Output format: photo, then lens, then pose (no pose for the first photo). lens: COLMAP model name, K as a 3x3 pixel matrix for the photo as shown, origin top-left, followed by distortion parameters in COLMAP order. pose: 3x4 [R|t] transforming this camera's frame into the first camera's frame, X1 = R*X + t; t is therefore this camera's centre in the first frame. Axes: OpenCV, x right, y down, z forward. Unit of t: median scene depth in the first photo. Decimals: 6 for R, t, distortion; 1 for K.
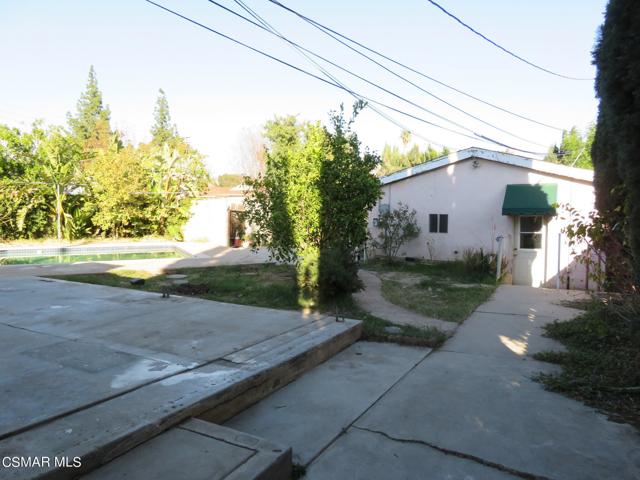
lens RADIAL K [[456.9, 0, 320.8], [0, 456.9, 238.1], [0, 0, 1]] dist [-0.014728, 0.005028]
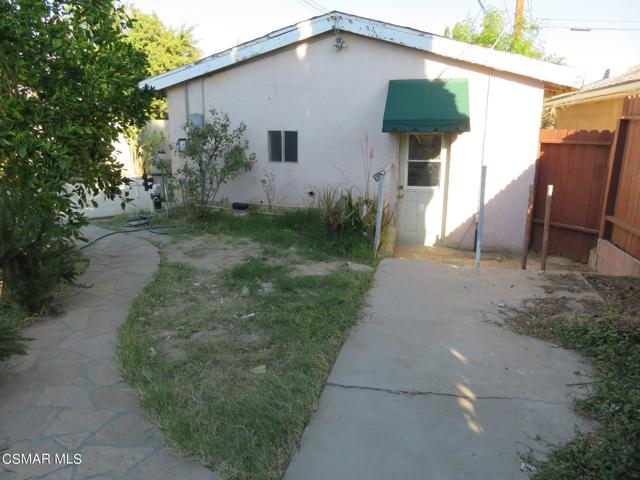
lens RADIAL K [[456.9, 0, 320.8], [0, 456.9, 238.1], [0, 0, 1]] dist [-0.014728, 0.005028]
pose [[0.964320, -0.062174, 0.257335, 0.154104], [0.016653, 0.984352, 0.175422, -0.019409], [-0.264215, -0.164878, 0.950266, 0.420267]]
